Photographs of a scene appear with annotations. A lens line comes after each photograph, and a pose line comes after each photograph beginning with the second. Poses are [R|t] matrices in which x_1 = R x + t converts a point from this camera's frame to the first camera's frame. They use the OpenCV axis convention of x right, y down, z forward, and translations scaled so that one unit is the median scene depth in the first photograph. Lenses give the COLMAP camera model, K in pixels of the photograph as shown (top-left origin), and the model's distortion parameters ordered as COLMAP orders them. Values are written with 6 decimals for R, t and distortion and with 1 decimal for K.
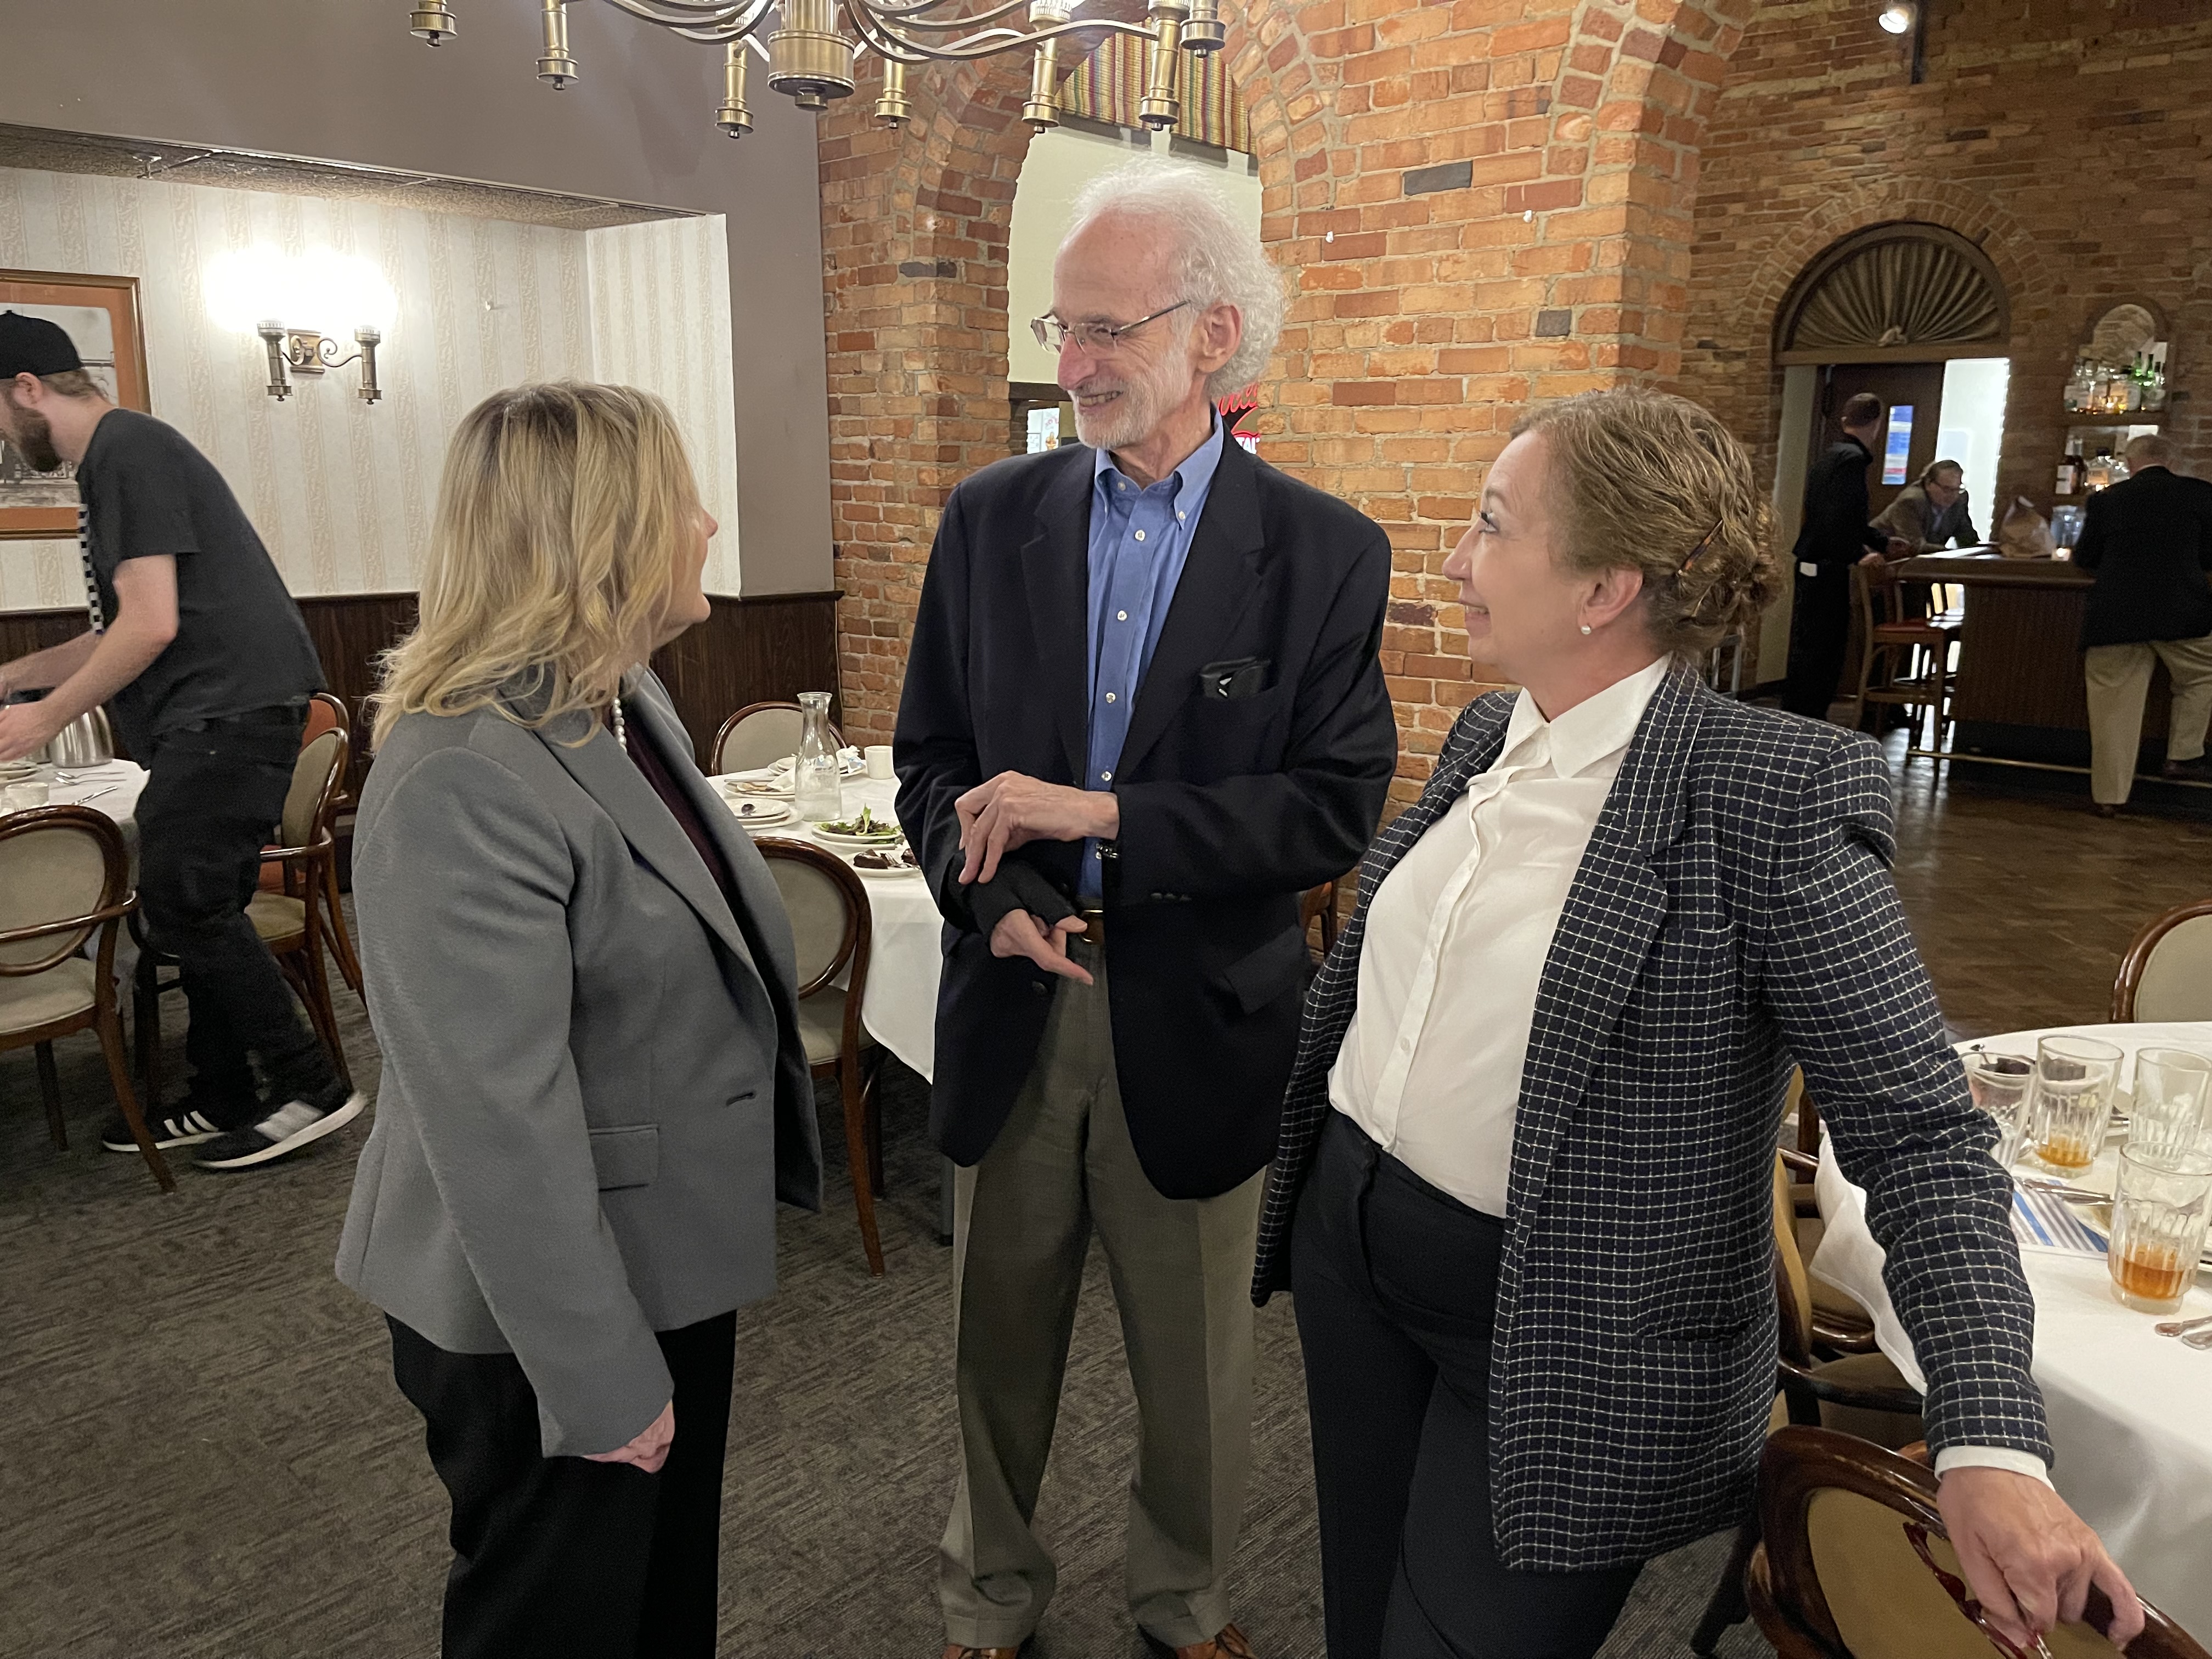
lens RADIAL K [[1690.7, 0, 1090.8], [0, 1690.7, 839.7], [0, 0, 1]] dist [0.051846, -0.083662]
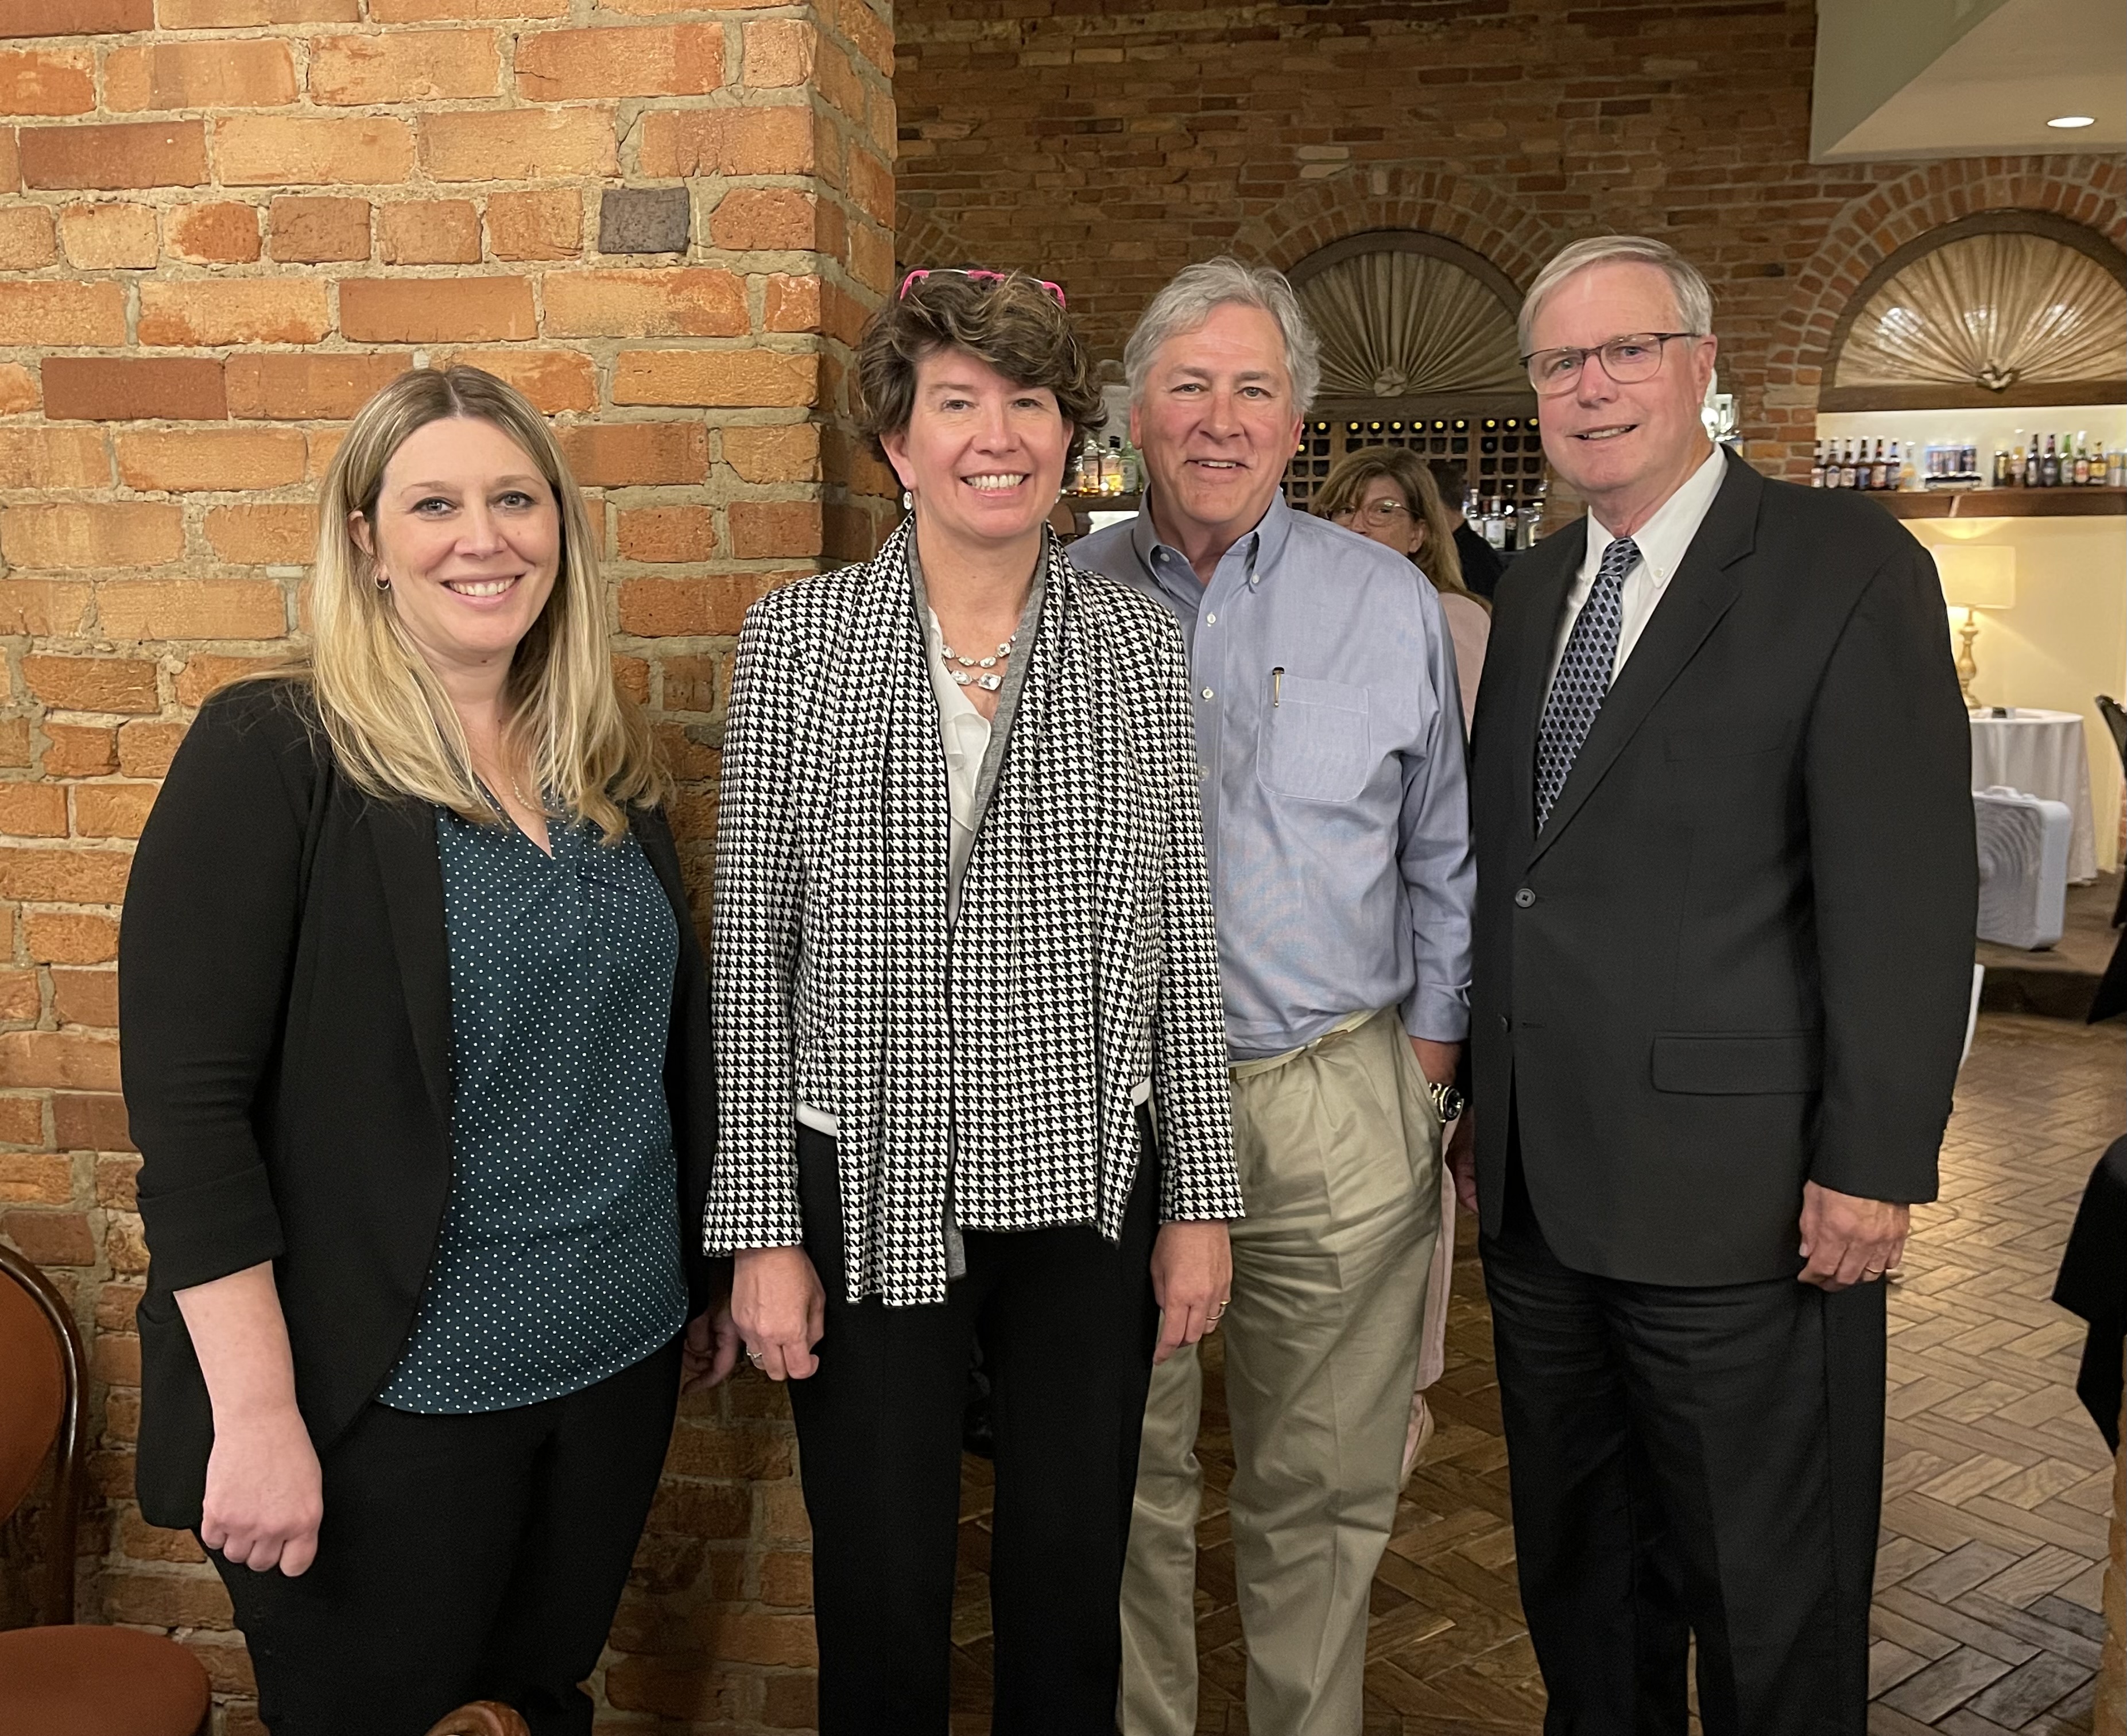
lens RADIAL K [[1942.3, 0, 1031.9], [0, 1942.3, 860.7], [0, 0, 1]] dist [0.046513, -0.038771]
pose [[0.814359, -0.097935, 0.572039, 0.053321], [0.135583, 0.990489, -0.023441, -0.102429], [-0.564302, 0.096648, 0.819891, 0.457559]]
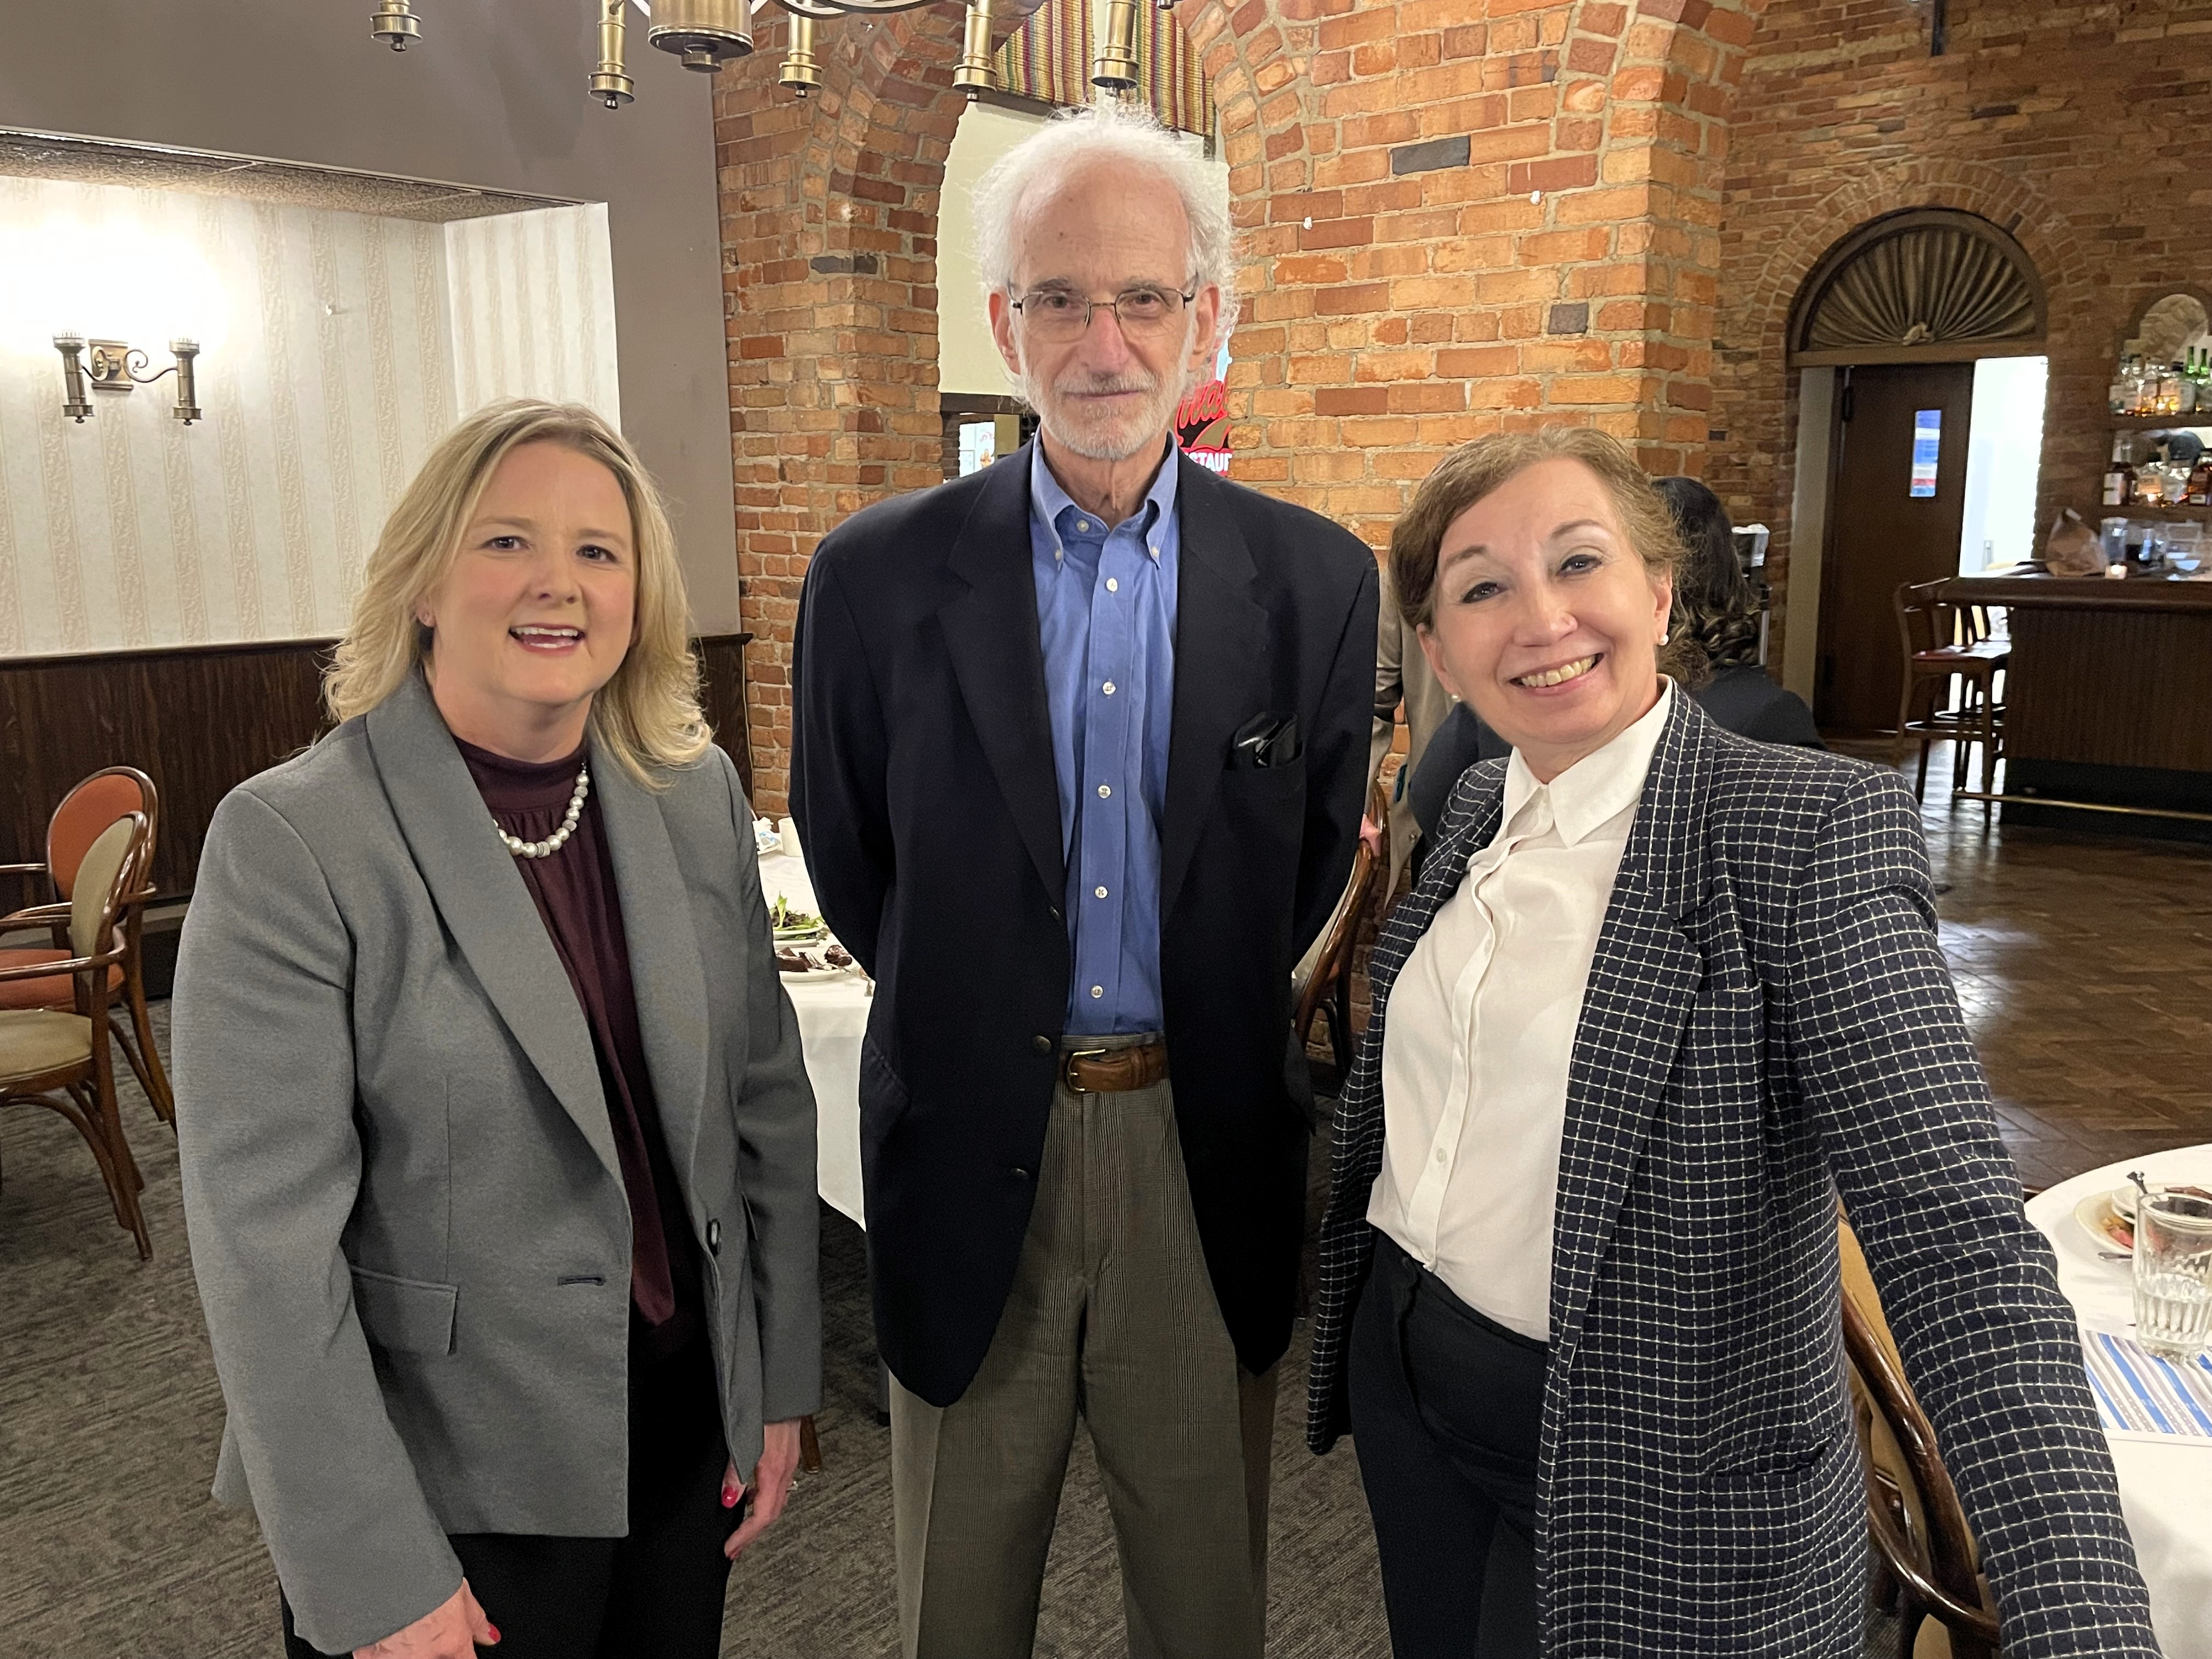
lens RADIAL K [[1882.2, 0, 1116.1], [0, 1882.2, 834.9], [0, 0, 1]] dist [0.050905, -0.078107]
pose [[0.998870, -0.019692, 0.043251, -0.004623], [0.021133, 0.999228, -0.033116, -0.010032], [-0.042565, 0.033993, 0.998515, 0.041301]]
